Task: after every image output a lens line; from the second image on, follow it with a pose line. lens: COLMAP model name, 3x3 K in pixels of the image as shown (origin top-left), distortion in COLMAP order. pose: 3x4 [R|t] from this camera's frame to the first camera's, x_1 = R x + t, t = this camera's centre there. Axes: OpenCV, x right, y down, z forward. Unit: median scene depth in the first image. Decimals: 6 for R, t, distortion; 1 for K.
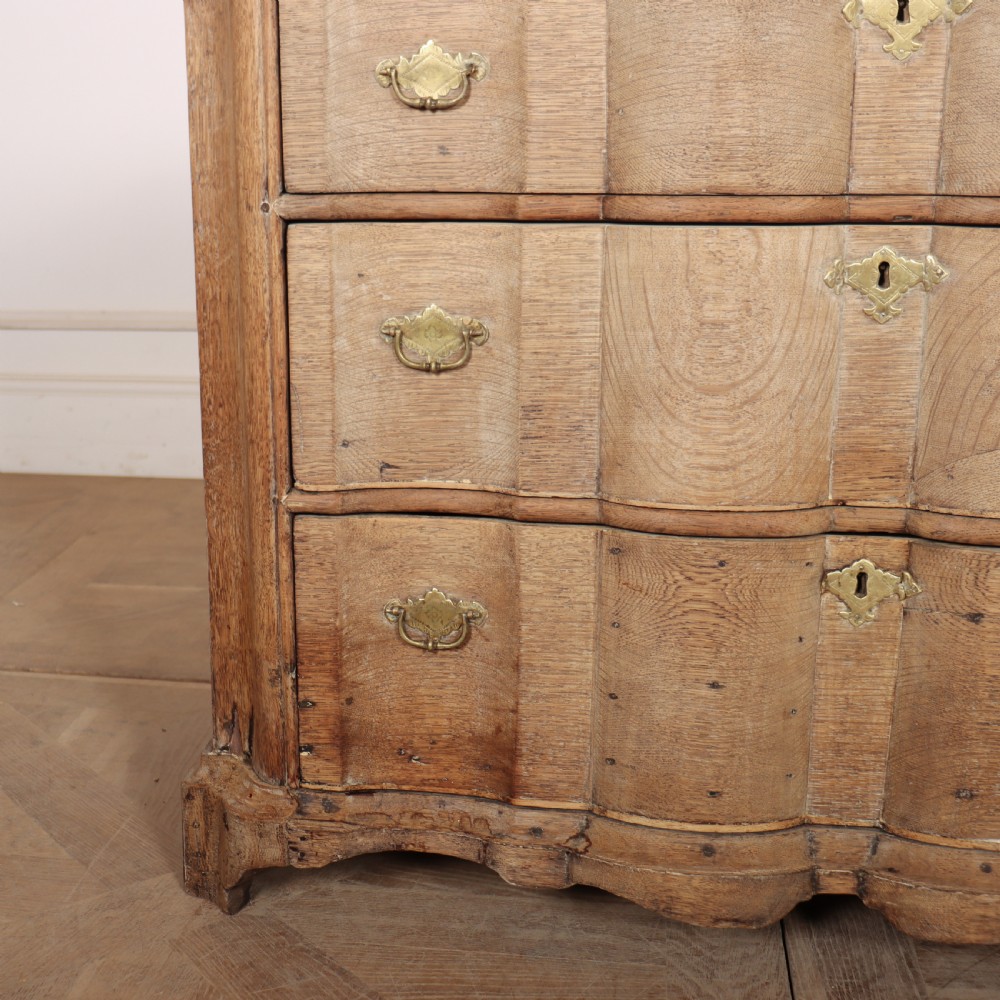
lens RADIAL K [[1538.1, 0, 350.3], [0, 1538.1, 545.6], [0, 0, 1]] dist [-0.151979, 0.193753]
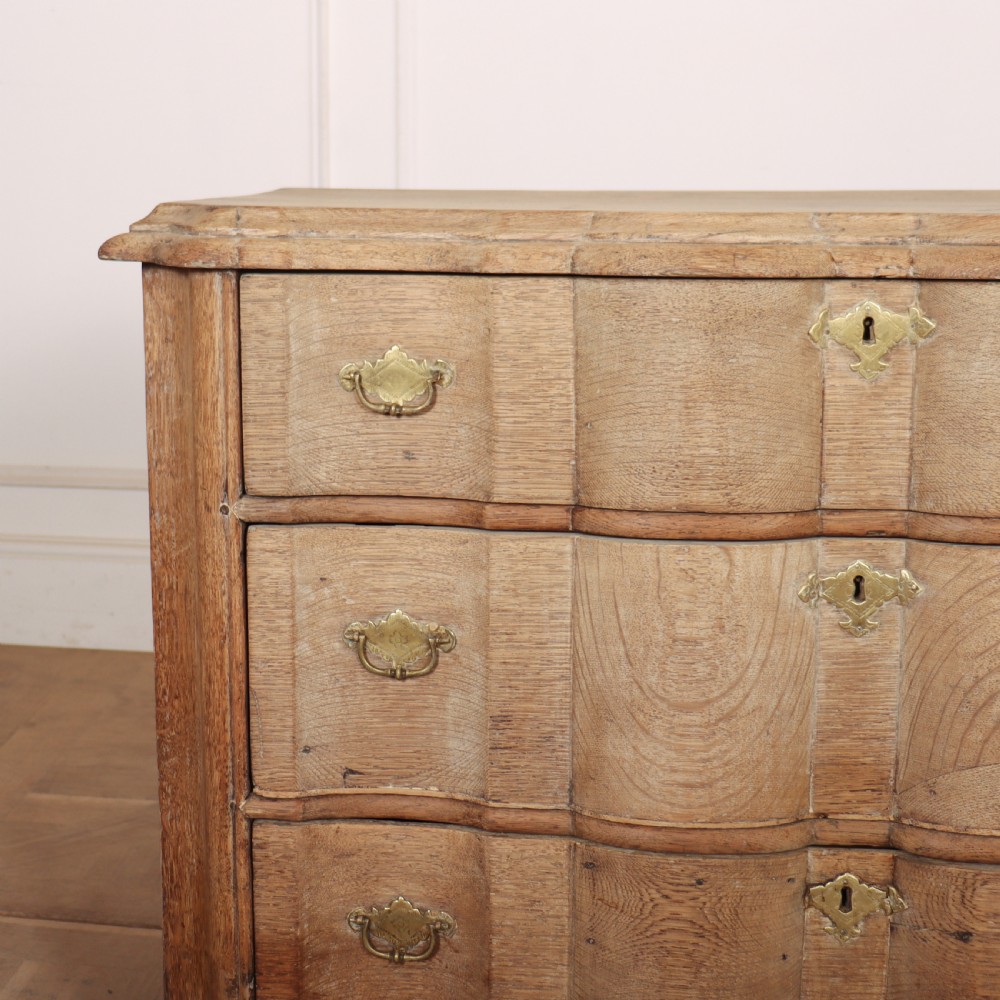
lens RADIAL K [[1750.6, 0, 382.7], [0, 1750.6, 340.8], [0, 0, 1]] dist [-0.178212, 0.171428]
pose [[0.999384, 0.004782, 0.034769, 0.005472], [0.000926, 0.986734, -0.162341, -0.148546], [-0.035084, 0.162273, 0.986122, -0.109822]]
